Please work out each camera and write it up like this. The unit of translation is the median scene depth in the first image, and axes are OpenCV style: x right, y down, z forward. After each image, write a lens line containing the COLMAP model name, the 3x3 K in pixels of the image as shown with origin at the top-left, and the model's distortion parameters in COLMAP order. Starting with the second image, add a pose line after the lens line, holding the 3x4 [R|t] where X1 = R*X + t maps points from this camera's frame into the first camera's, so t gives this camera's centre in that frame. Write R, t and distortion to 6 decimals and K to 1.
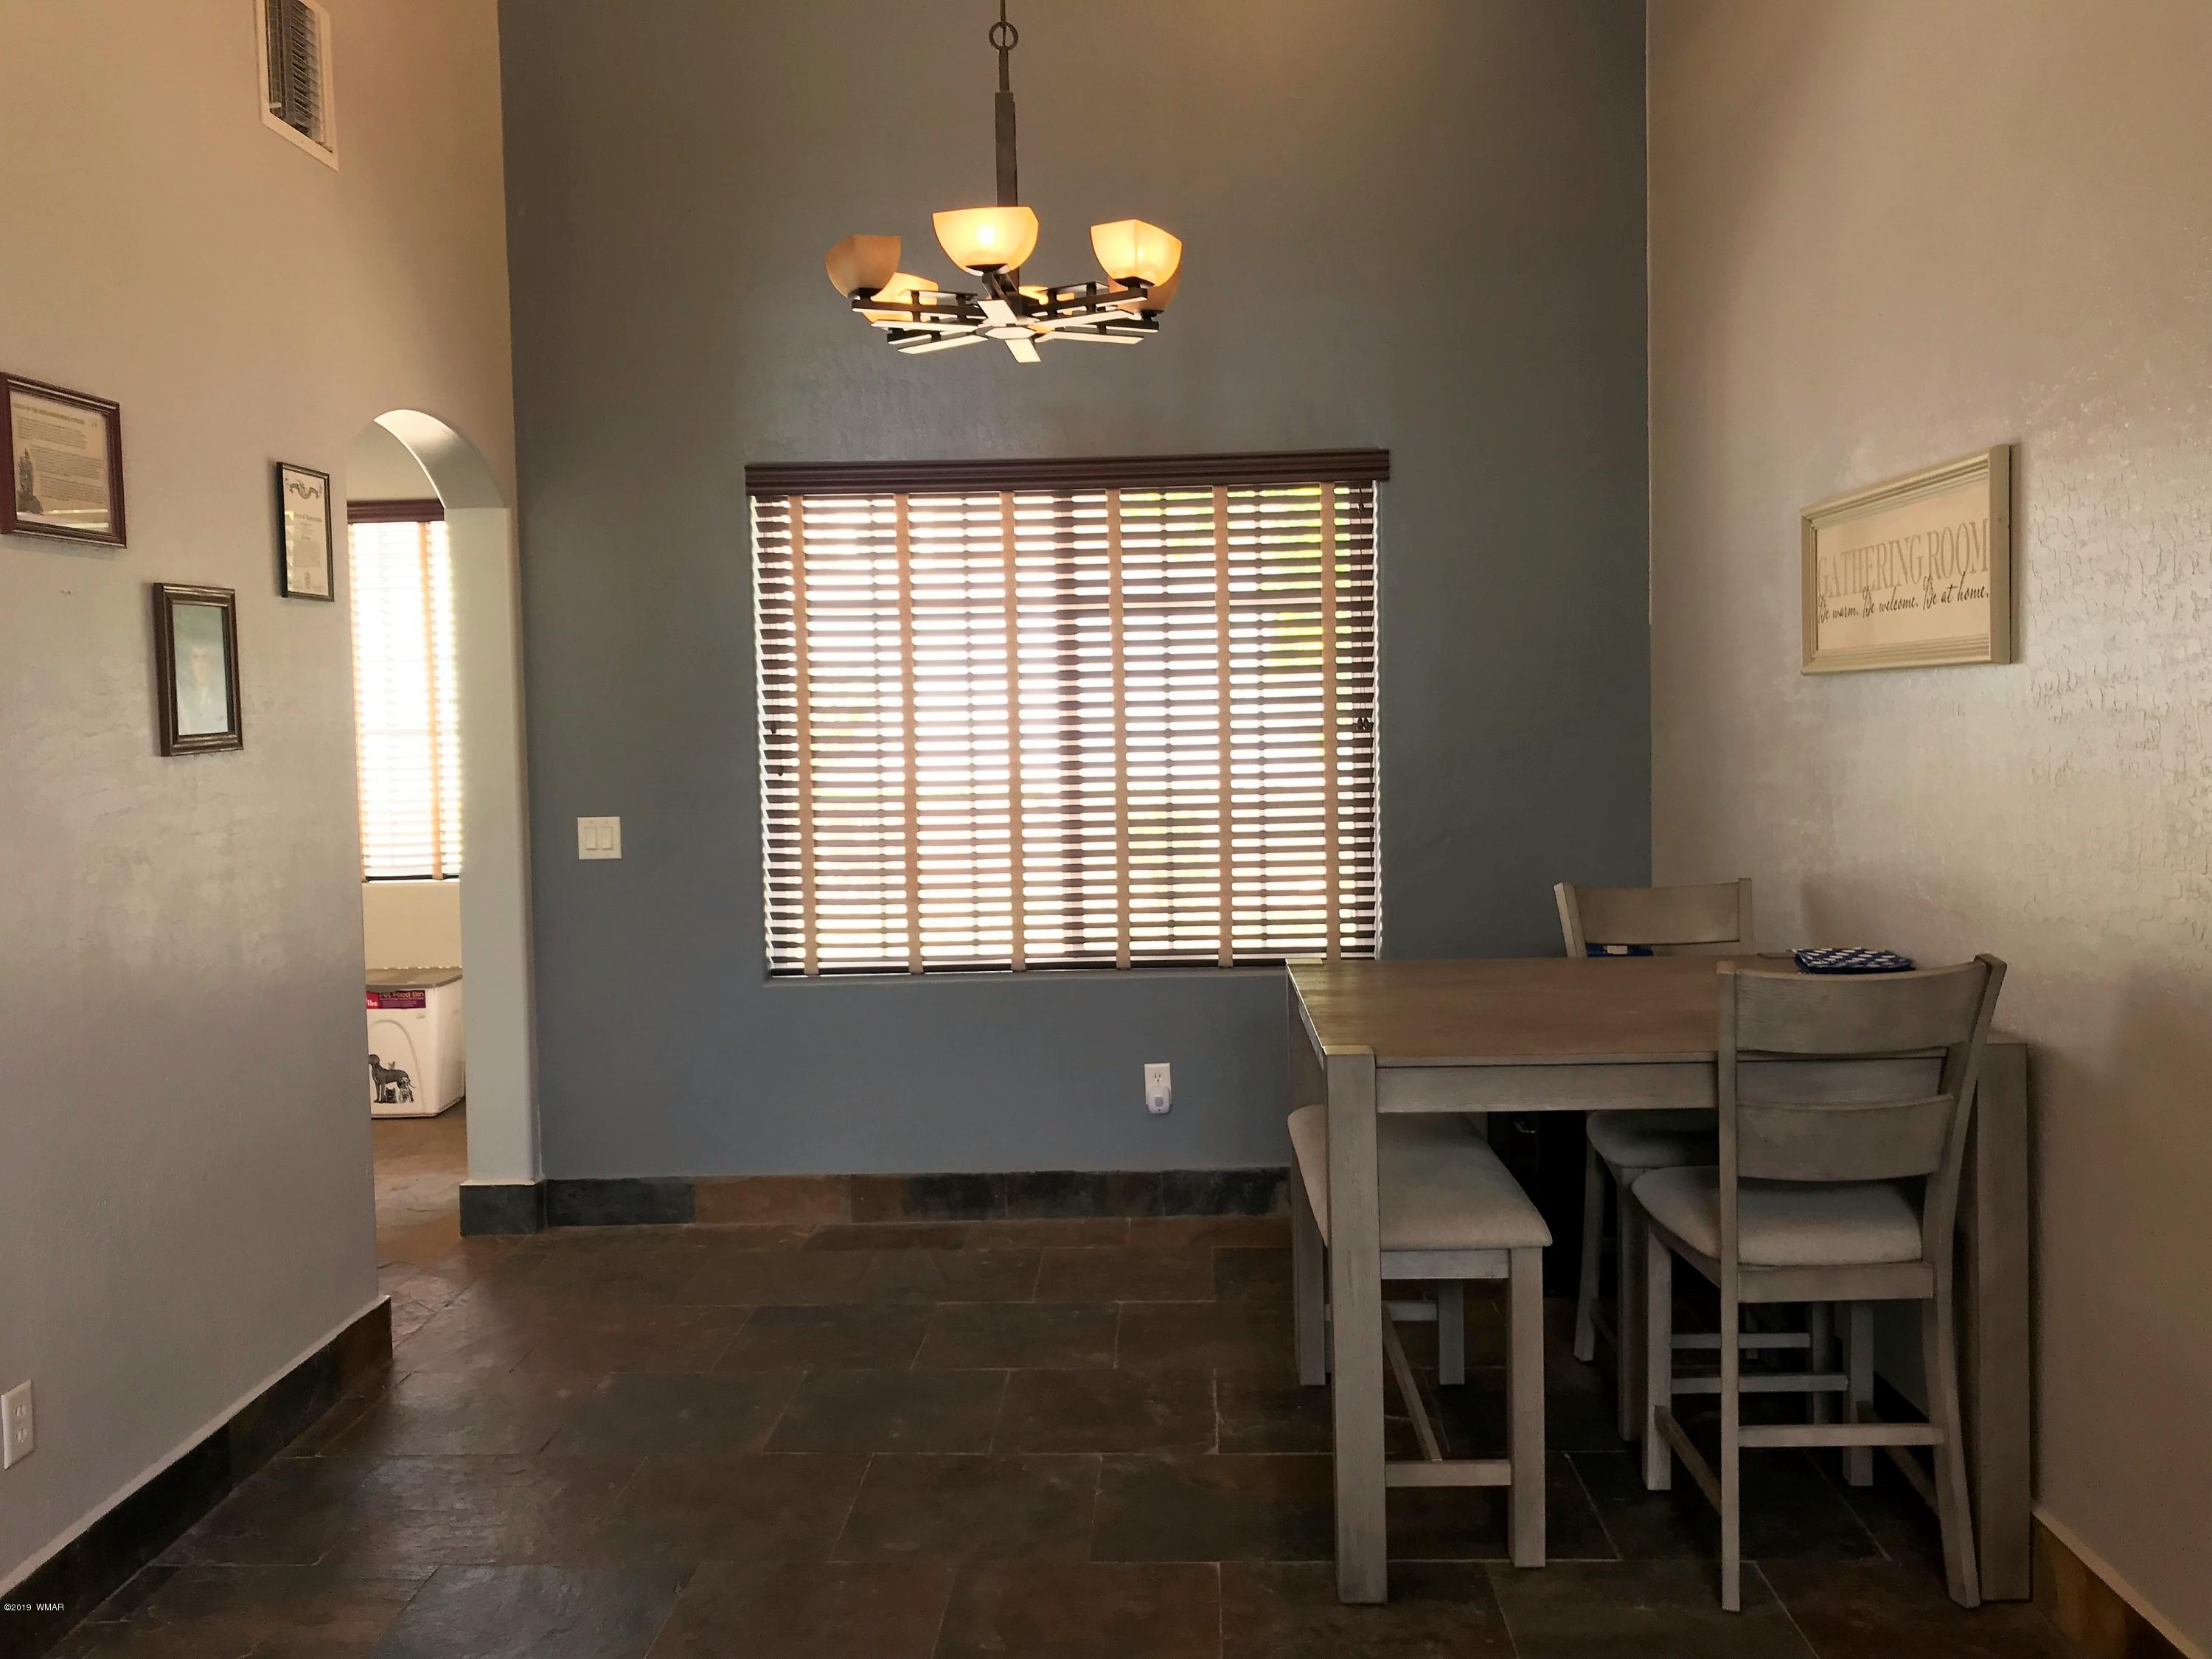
lens RADIAL K [[1802.2, 0, 1104.9], [0, 1802.2, 802.7], [0, 0, 1]] dist [0.089842, -0.000899]
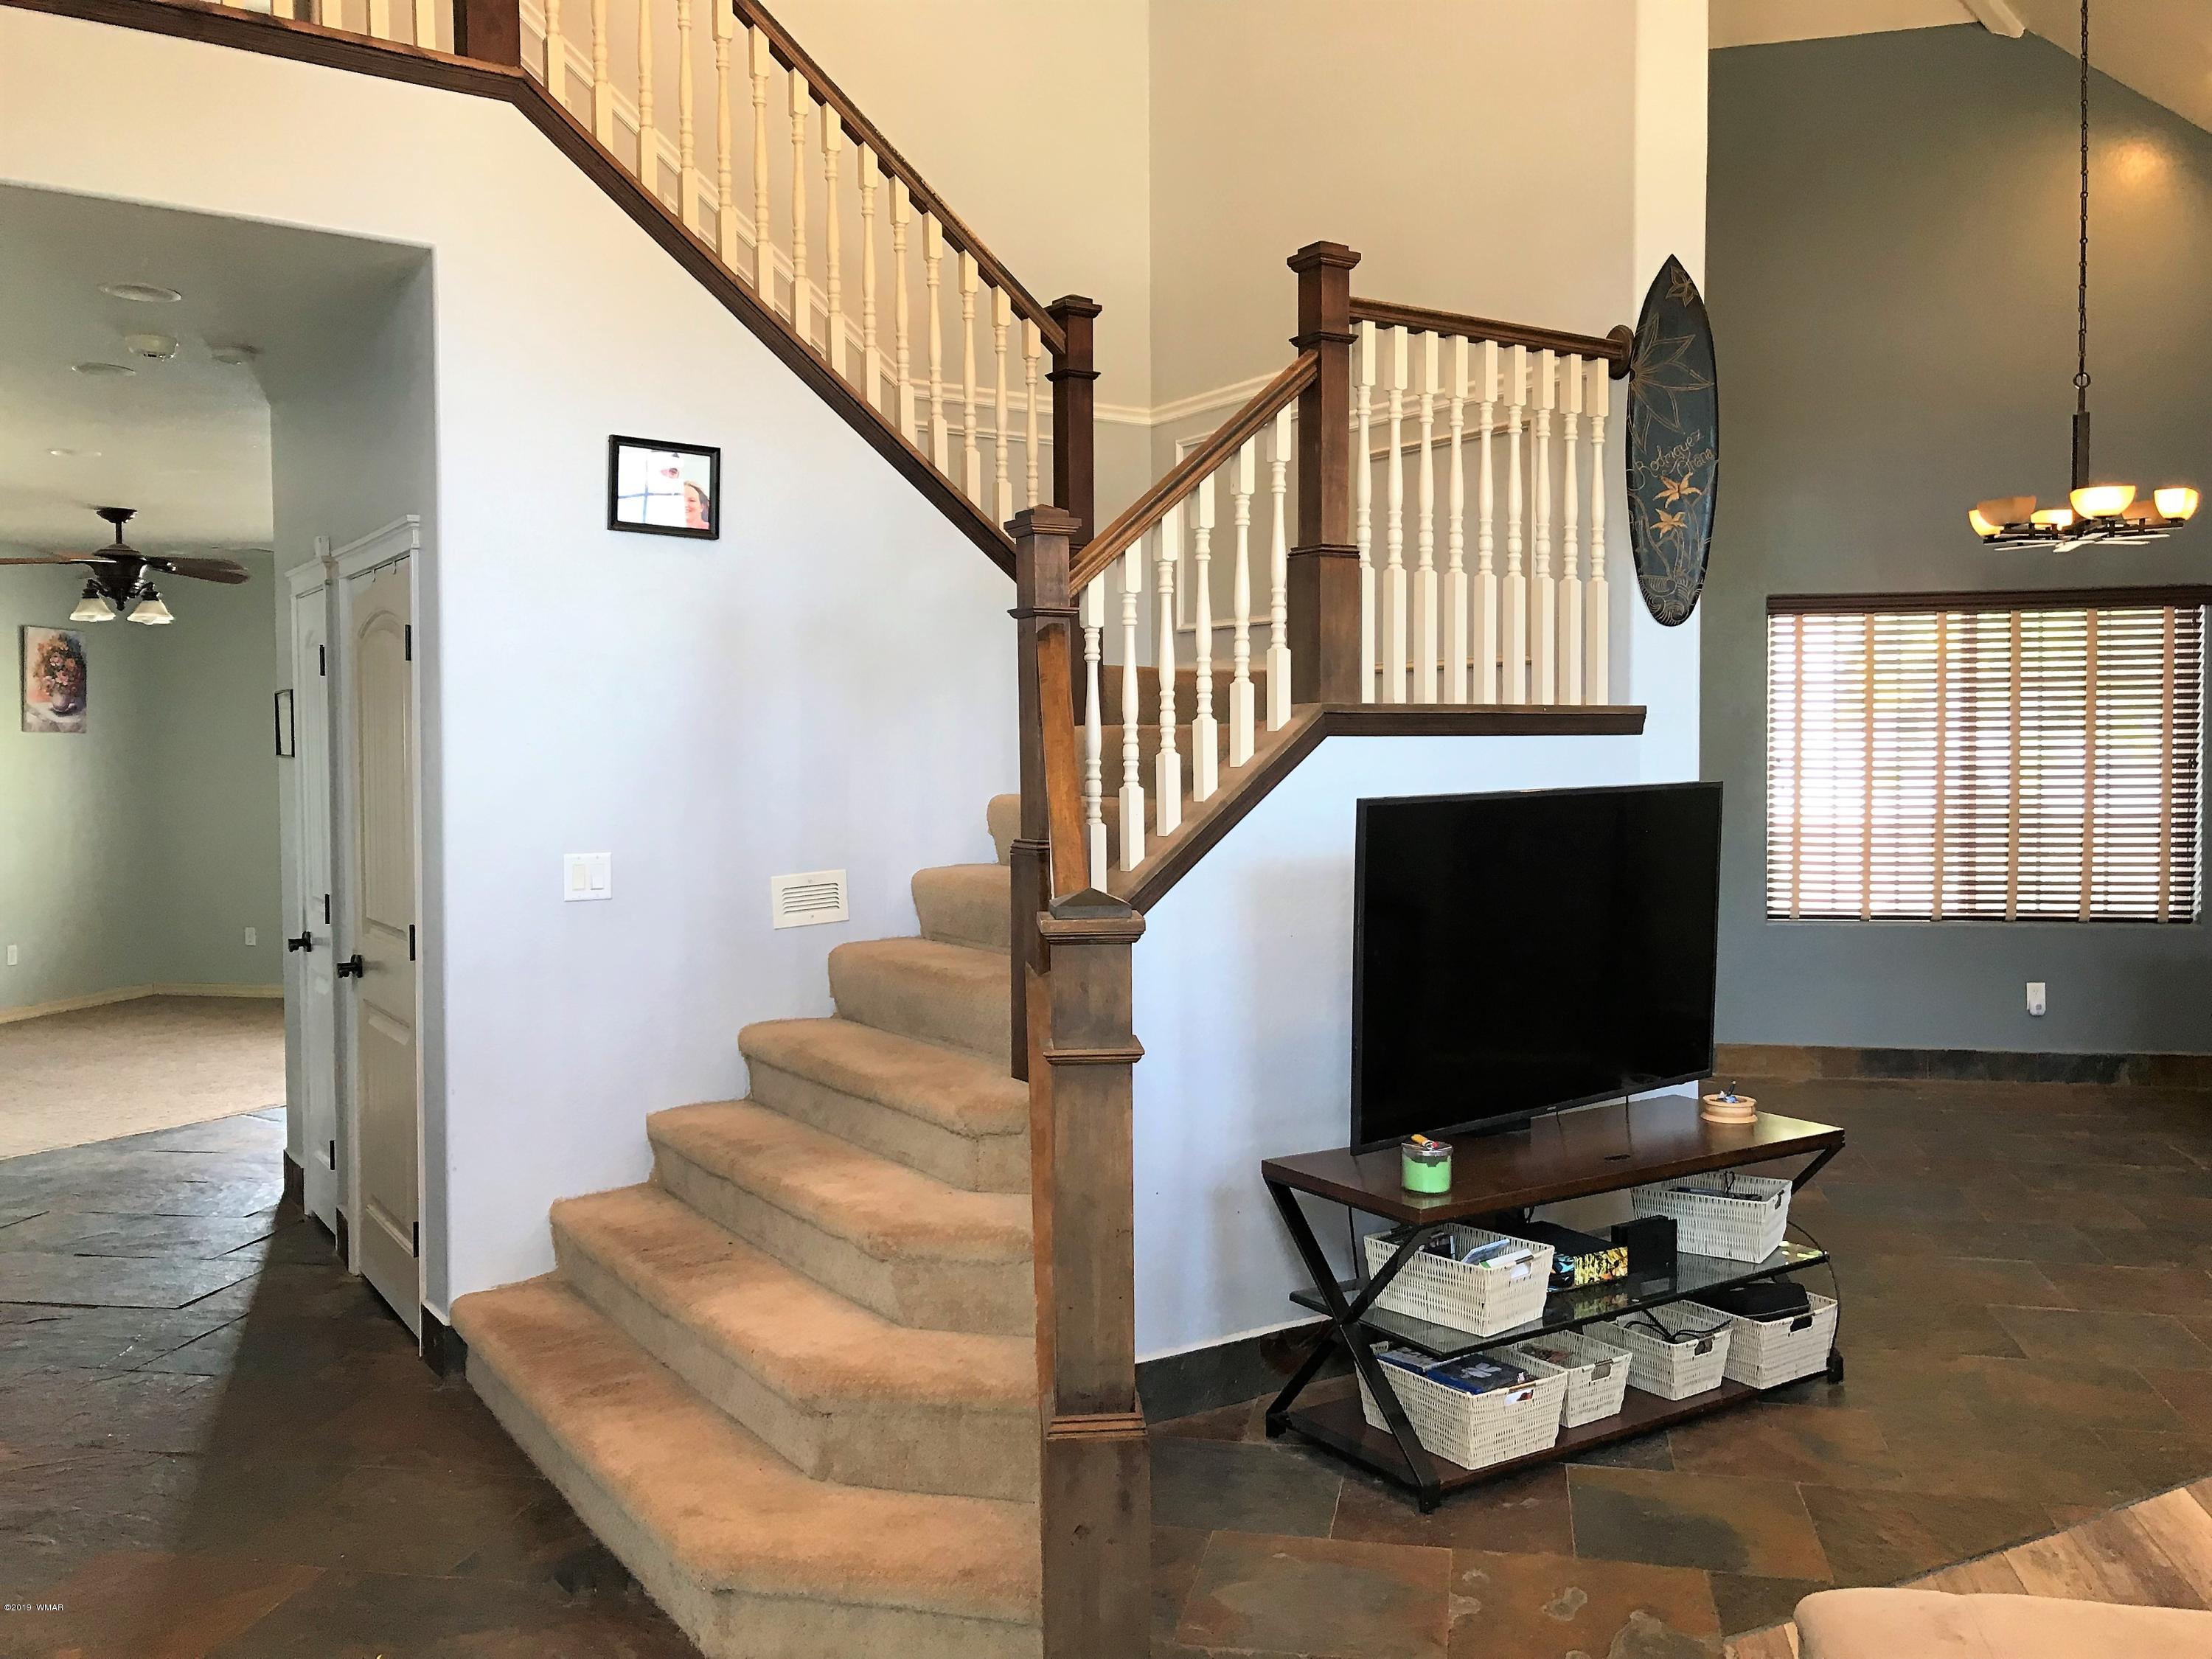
lens RADIAL K [[1830.8, 0, 1106.0], [0, 1830.8, 829.5], [0, 0, 1]] dist [0.016312, -0.000745]
pose [[0.982672, 0.018961, -0.184380, -0.461134], [-0.021268, 0.999718, -0.010545, 0.047528], [0.184129, 0.014284, 0.982798, -0.681628]]
